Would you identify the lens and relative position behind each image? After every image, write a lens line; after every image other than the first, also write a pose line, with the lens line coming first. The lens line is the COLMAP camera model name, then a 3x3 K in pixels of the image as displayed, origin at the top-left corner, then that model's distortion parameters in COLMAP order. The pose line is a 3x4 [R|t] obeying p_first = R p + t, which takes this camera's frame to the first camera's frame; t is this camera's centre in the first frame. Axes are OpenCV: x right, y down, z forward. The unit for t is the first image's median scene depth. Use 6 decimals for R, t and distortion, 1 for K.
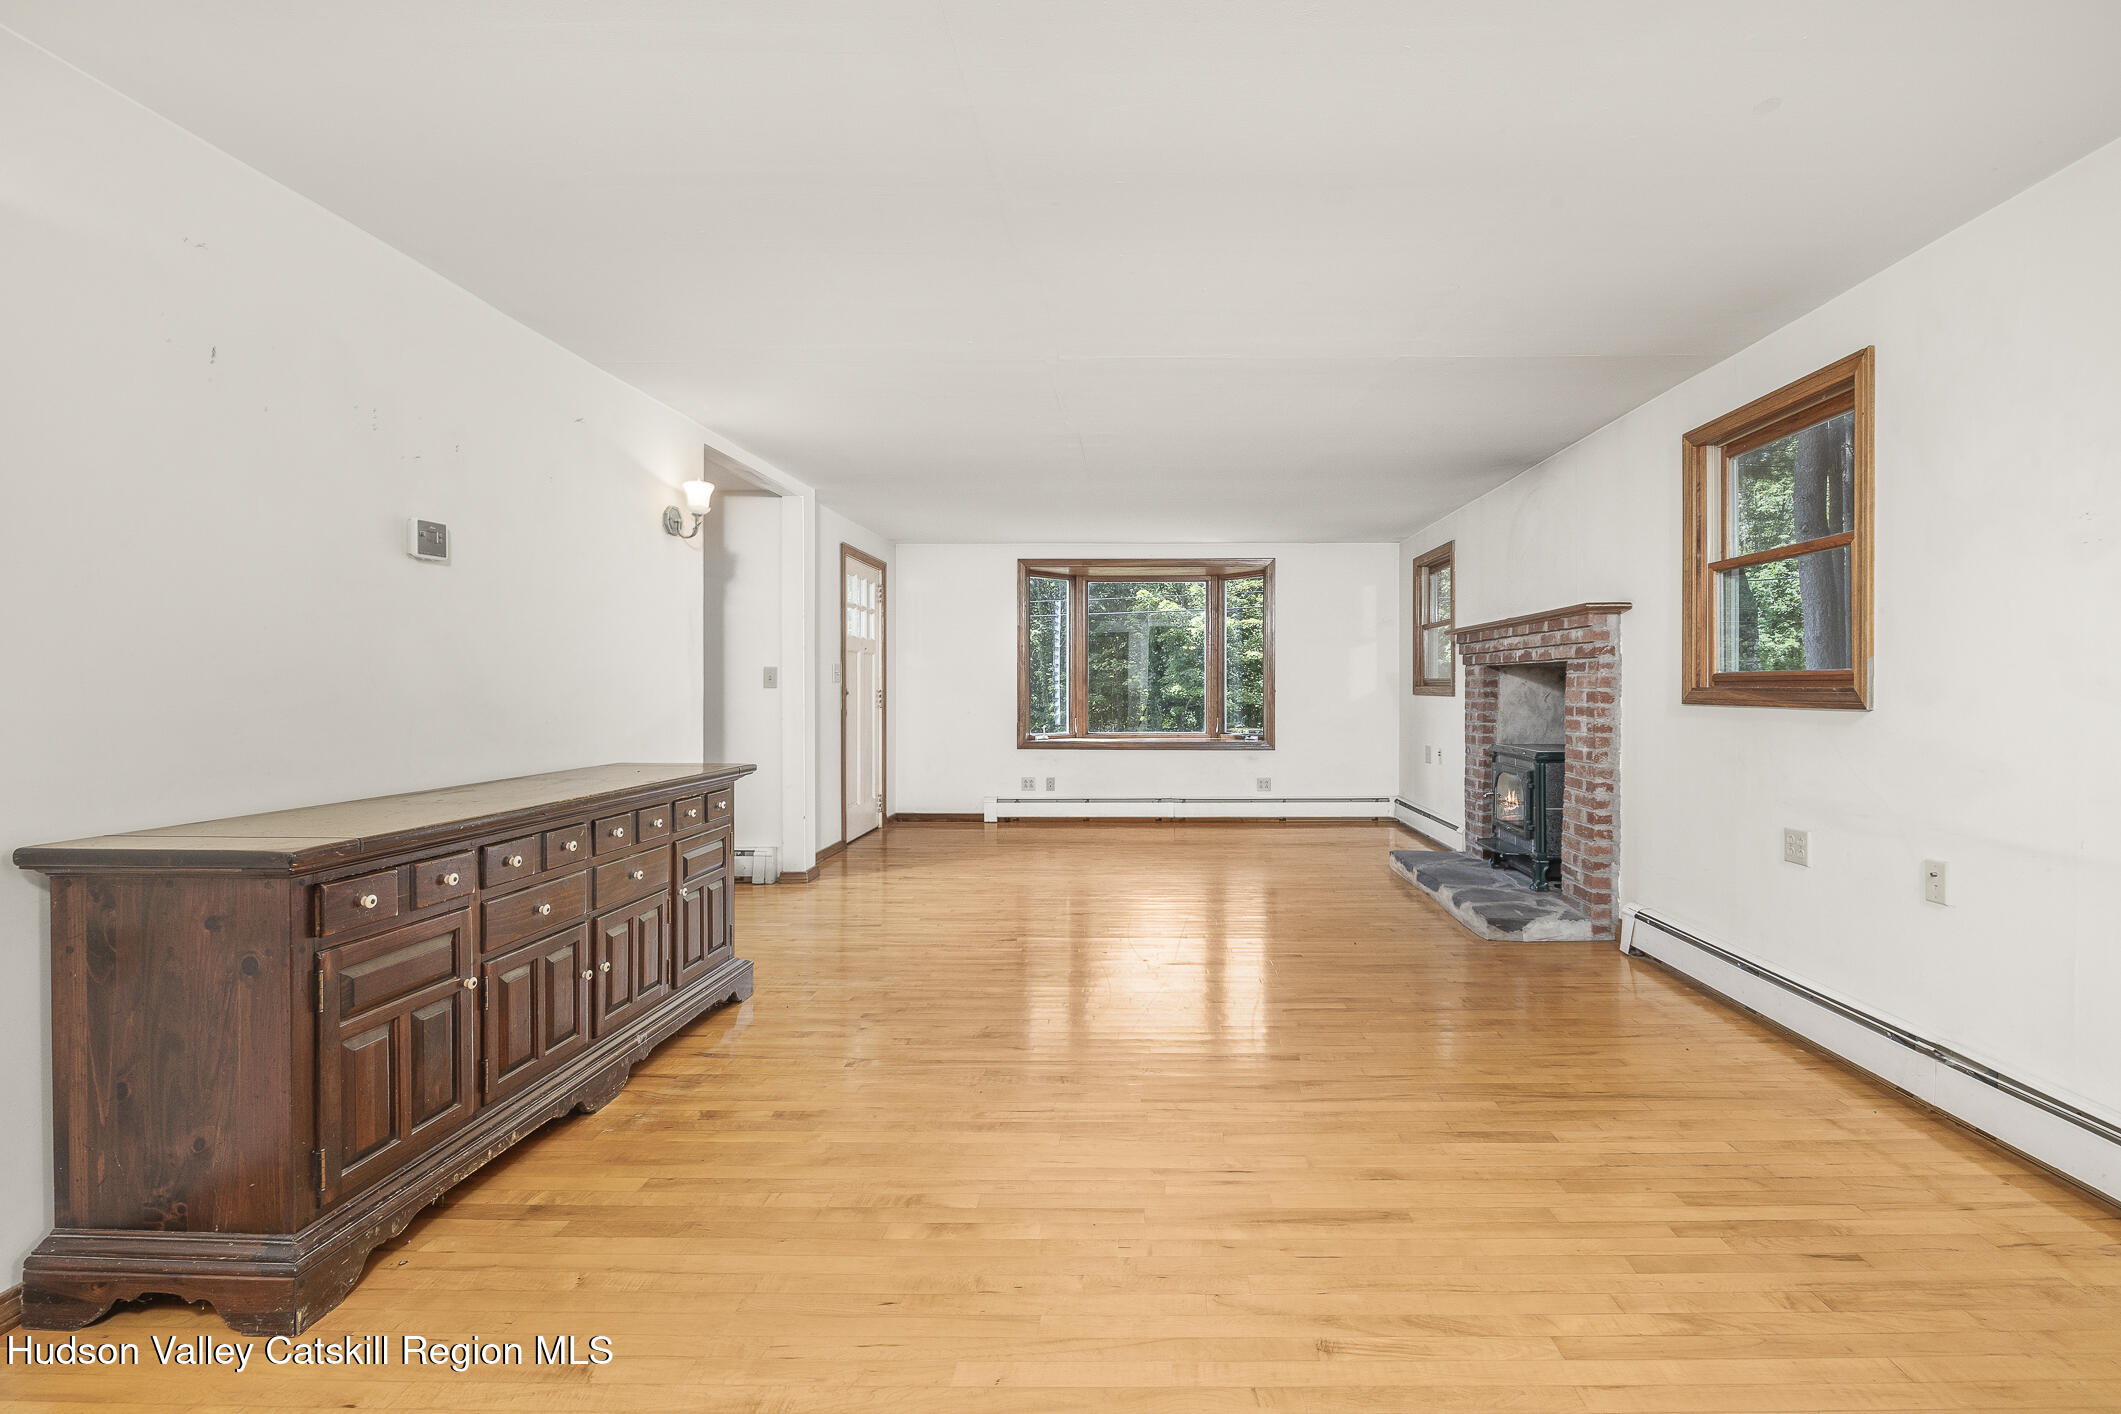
lens RADIAL K [[844.6, 0, 1060.5], [0, 844.6, 707.0], [0, 0, 1]] dist [0.013424, -0.000033]
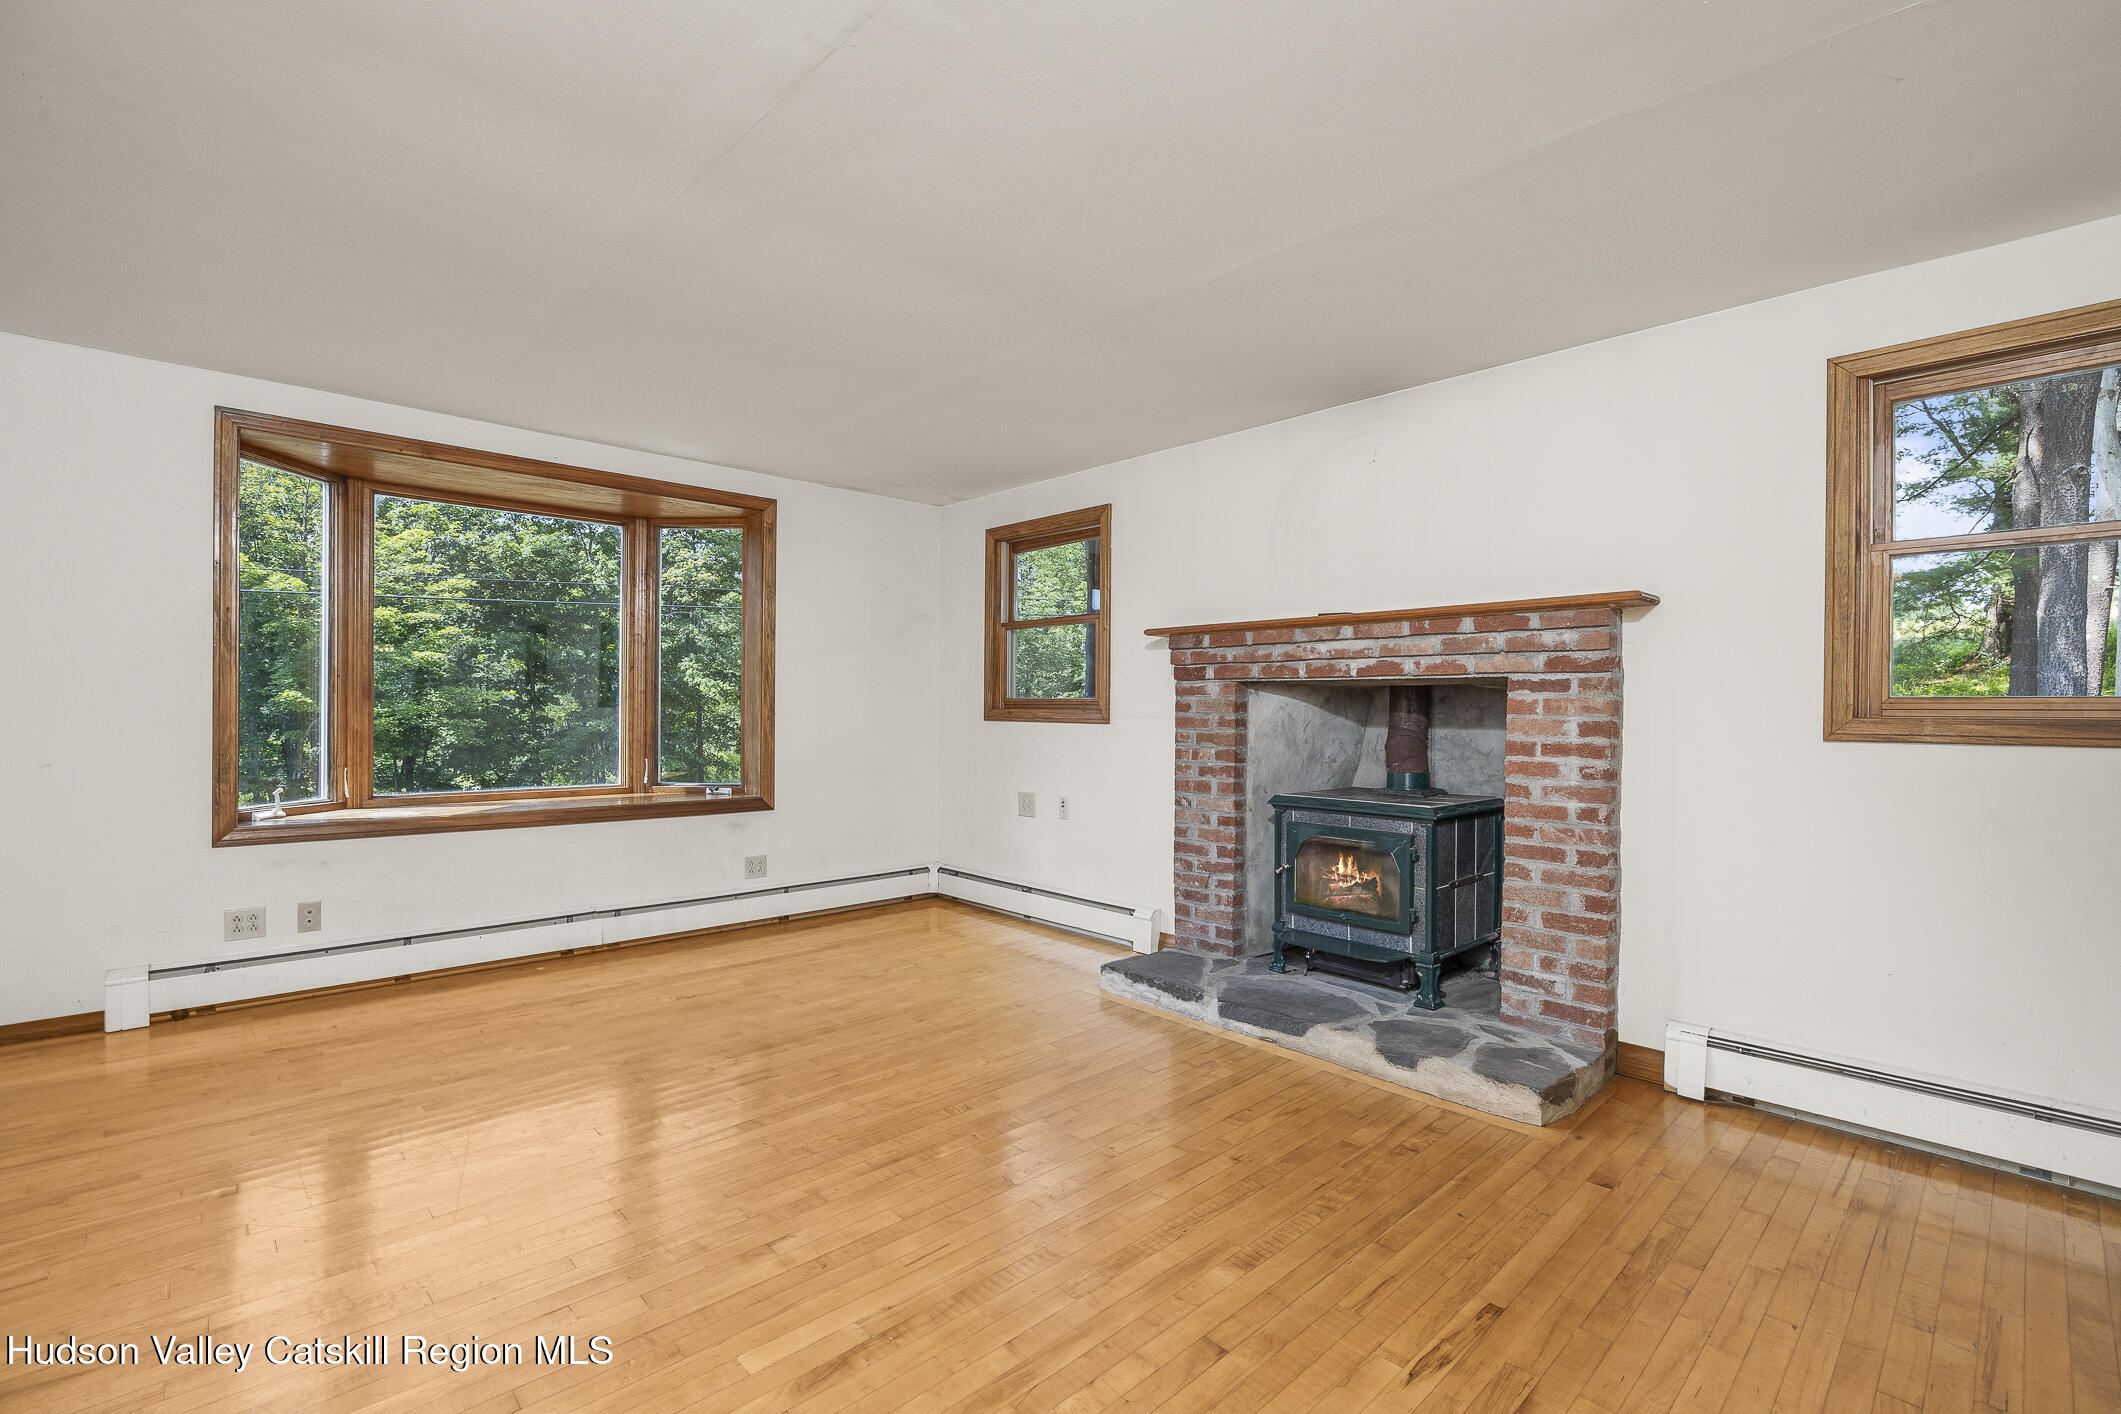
lens RADIAL K [[957.7, 0, 1059.1], [0, 957.7, 731.4], [0, 0, 1]] dist [0.021175, -0.022147]
pose [[0.685359, -0.007391, 0.728168, -0.137783], [0.006383, 0.999971, 0.004142, -0.009080], [-0.728177, 0.001809, 0.685386, 0.442859]]
